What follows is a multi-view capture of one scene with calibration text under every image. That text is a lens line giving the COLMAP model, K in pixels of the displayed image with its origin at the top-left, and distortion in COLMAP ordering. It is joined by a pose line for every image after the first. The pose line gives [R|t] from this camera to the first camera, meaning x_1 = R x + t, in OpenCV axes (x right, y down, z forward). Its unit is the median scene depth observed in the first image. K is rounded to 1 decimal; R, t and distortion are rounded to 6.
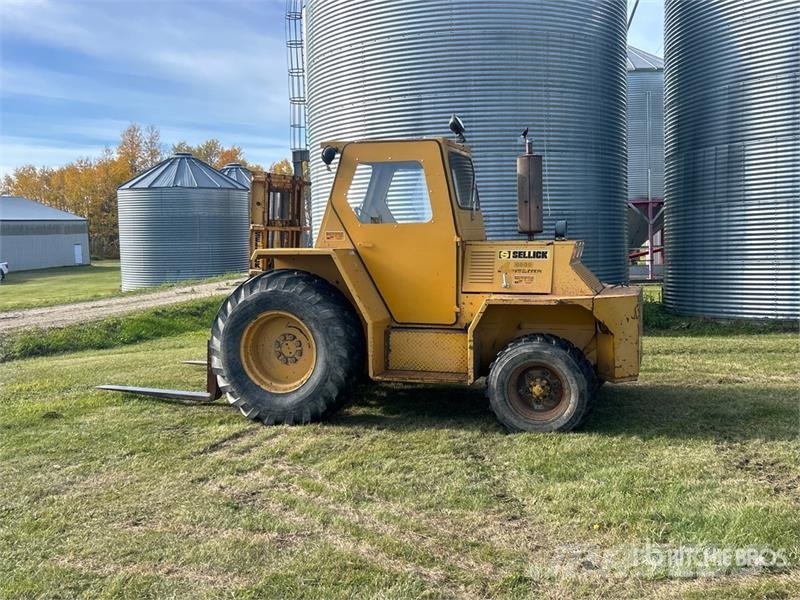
lens RADIAL K [[641.8, 0, 399.8], [0, 641.8, 294.9], [0, 0, 1]] dist [-0.000018, -0.000875]
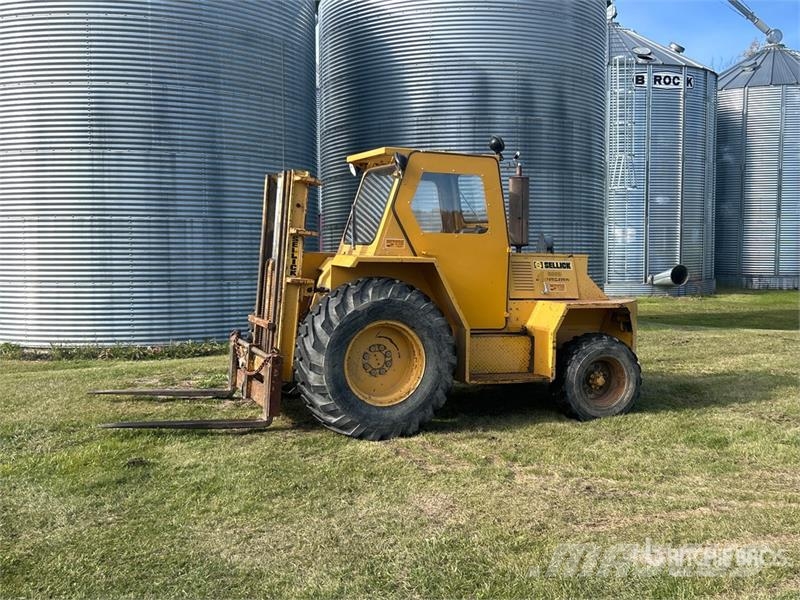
lens RADIAL K [[641.8, 0, 398.4], [0, 641.8, 303.8], [0, 0, 1]] dist [-0.000018, -0.000875]
pose [[0.865338, -0.016706, 0.500911, -0.644989], [0.016176, 0.999855, 0.005402, -0.004914], [-0.500928, 0.003429, 0.865482, 0.156092]]
